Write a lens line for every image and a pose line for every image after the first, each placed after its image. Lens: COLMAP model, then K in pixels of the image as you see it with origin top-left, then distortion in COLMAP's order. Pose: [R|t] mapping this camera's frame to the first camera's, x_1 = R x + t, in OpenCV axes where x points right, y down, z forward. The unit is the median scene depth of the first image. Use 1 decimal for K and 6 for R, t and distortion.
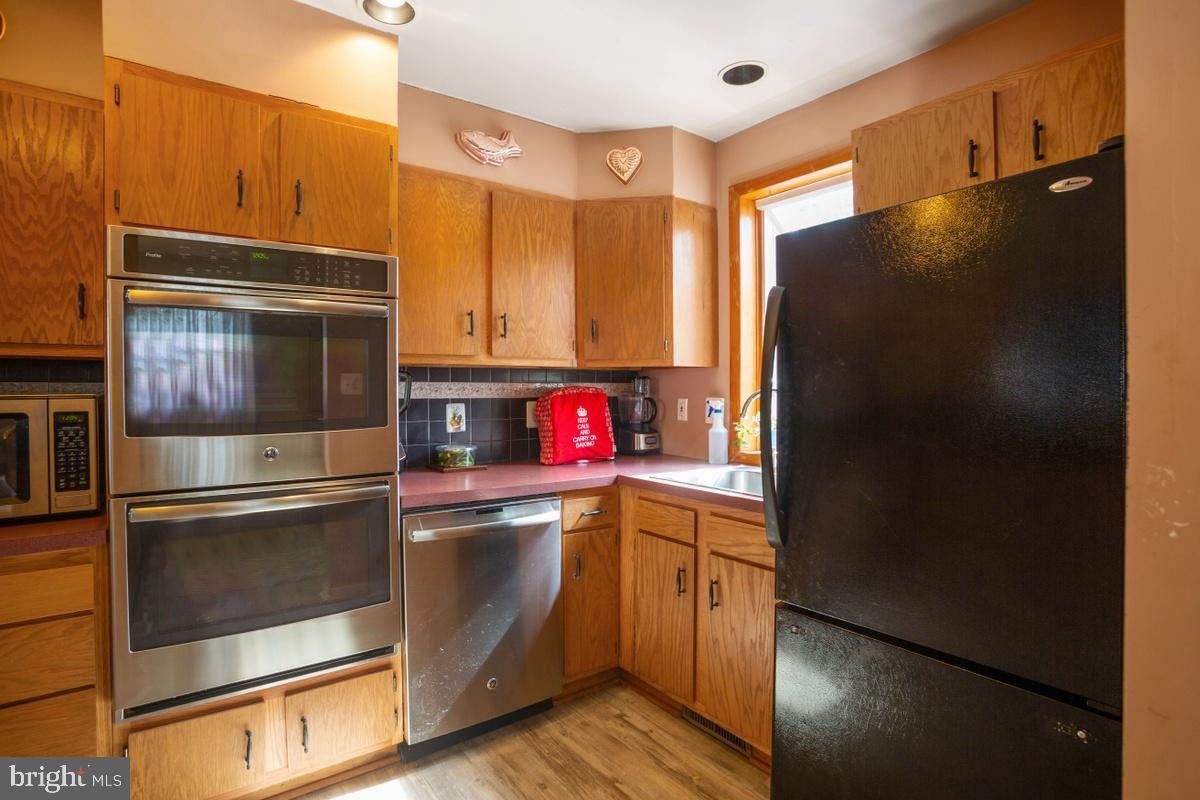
lens RADIAL K [[600.0, 0, 598.5], [0, 600.0, 379.9], [0, 0, 1]] dist [-0.074171, 0.037894]
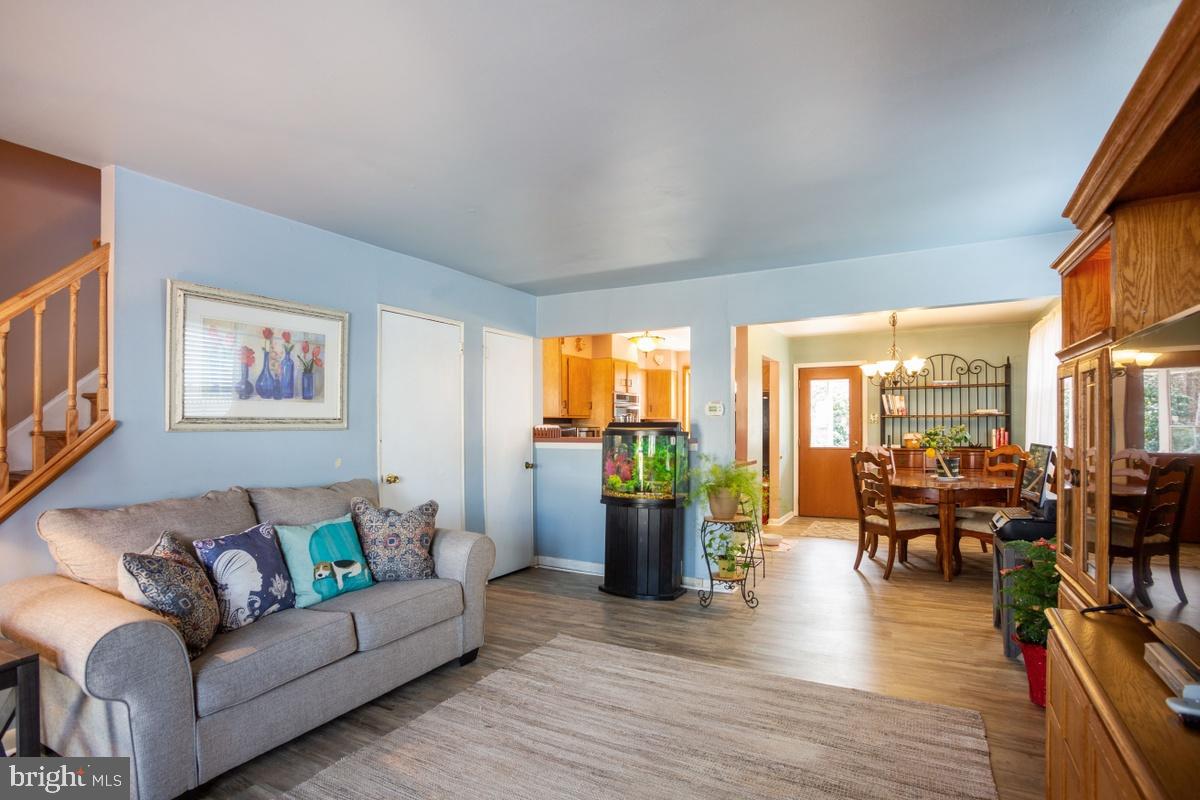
lens RADIAL K [[616.0, 0, 589.3], [0, 616.0, 414.0], [0, 0, 1]] dist [-0.085513, 0.061370]
pose [[0.910852, 0.006517, 0.412682, -1.792420], [-0.005177, 0.999977, -0.004364, -0.033459], [-0.412701, 0.001838, 0.910865, -2.069310]]
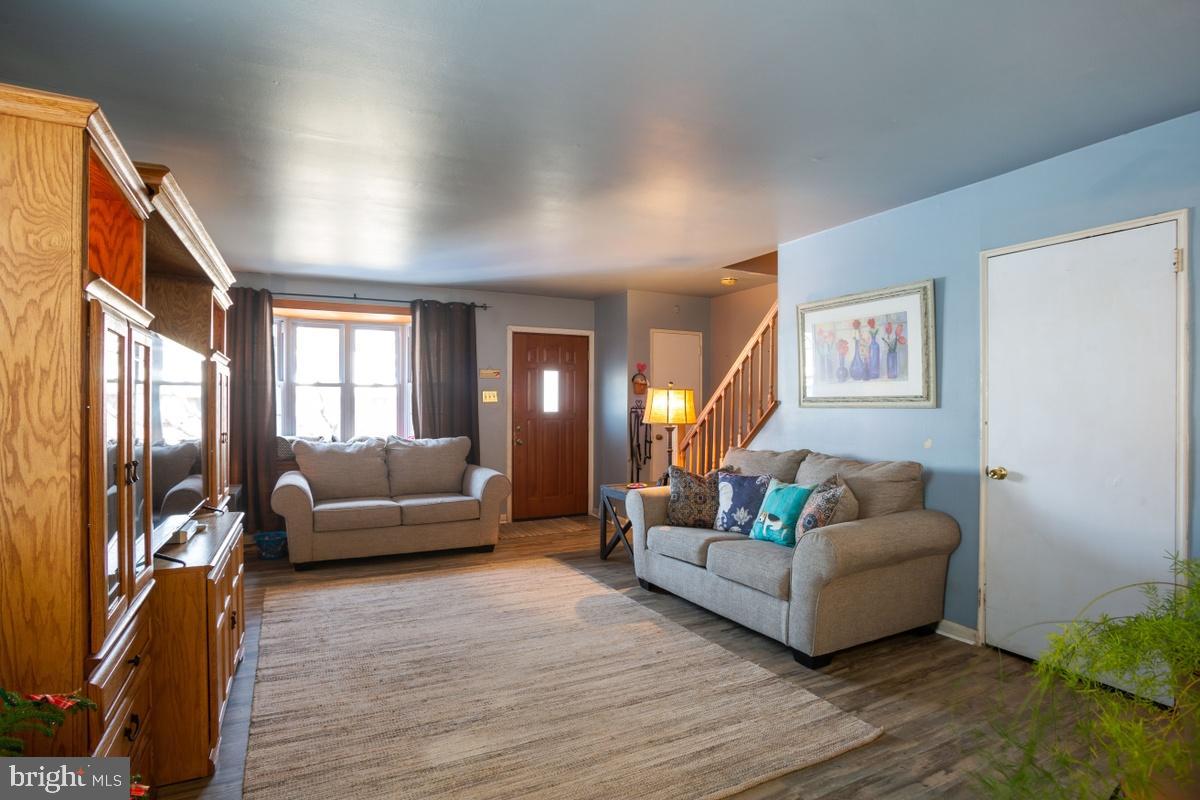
lens RADIAL K [[614.3, 0, 600.0], [0, 614.3, 400.0], [0, 0, 1]] dist [-0.082493, 0.069785]
pose [[-0.152316, -0.002810, -0.988328, -0.396750], [0.016392, 0.999851, -0.005369, -0.022839], [0.988196, -0.017018, -0.152247, -1.078677]]
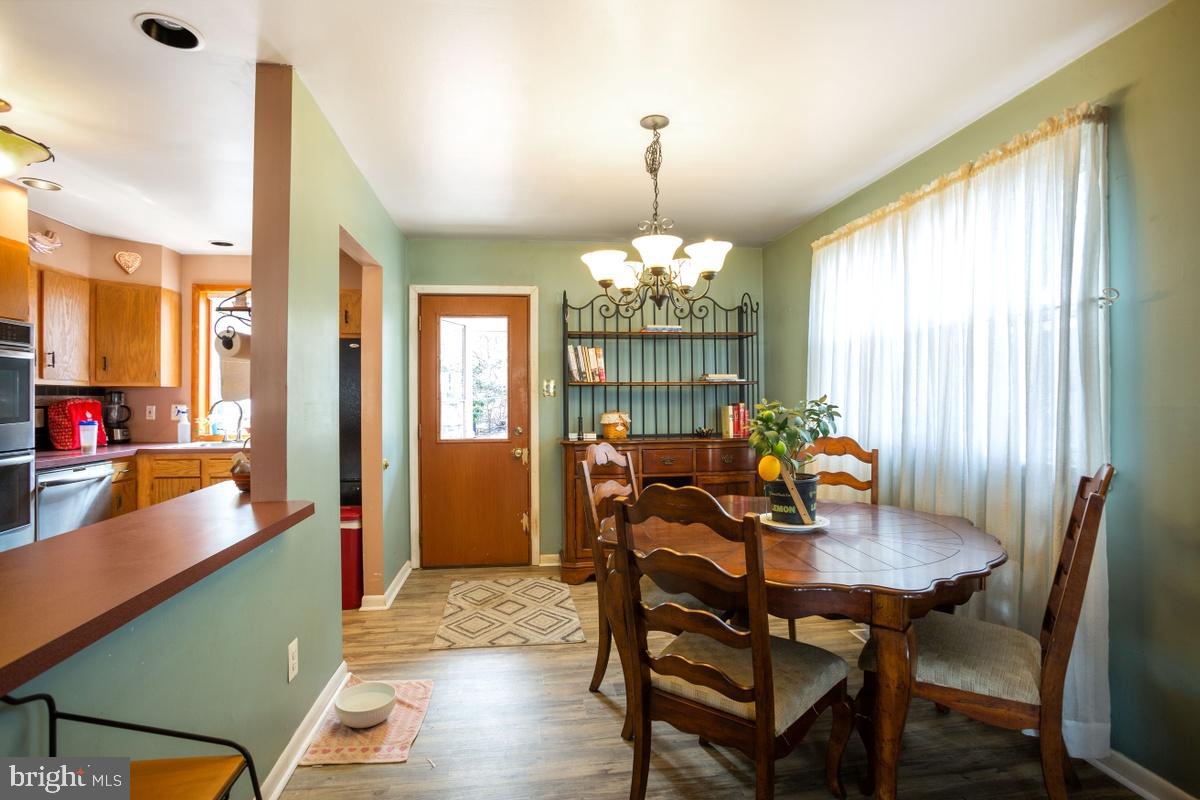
lens RADIAL K [[605.9, 0, 593.9], [0, 605.9, 398.9], [0, 0, 1]] dist [-0.036266, -0.000319]
pose [[0.480153, -0.000646, 0.877184, -0.772248], [-0.011097, 0.999915, 0.006811, -0.012942], [-0.877114, -0.013004, 0.480105, -0.909919]]
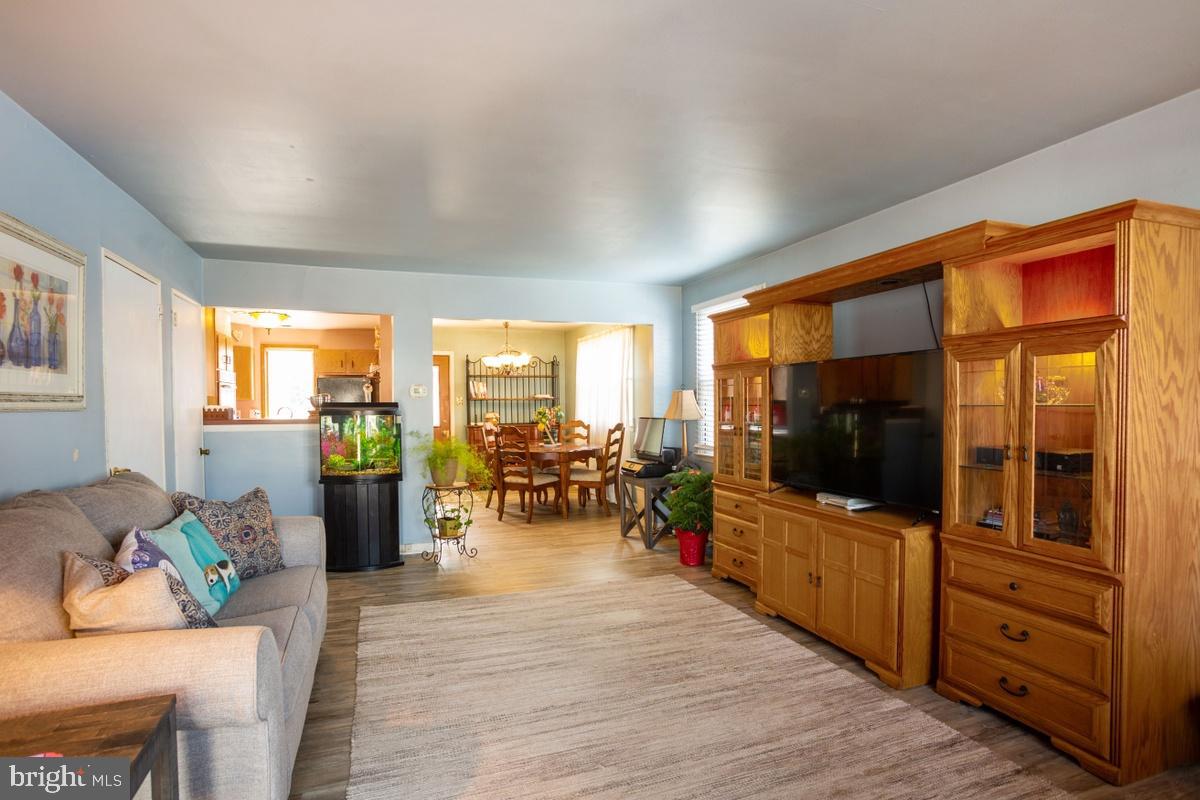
lens RADIAL K [[614.3, 0, 600.0], [0, 614.3, 400.0], [0, 0, 1]] dist [-0.082493, 0.069785]
pose [[0.275597, 0.009173, 0.961229, -2.468020], [-0.011209, 0.999917, -0.006329, -0.022854], [-0.961208, -0.009030, 0.275677, -1.715538]]
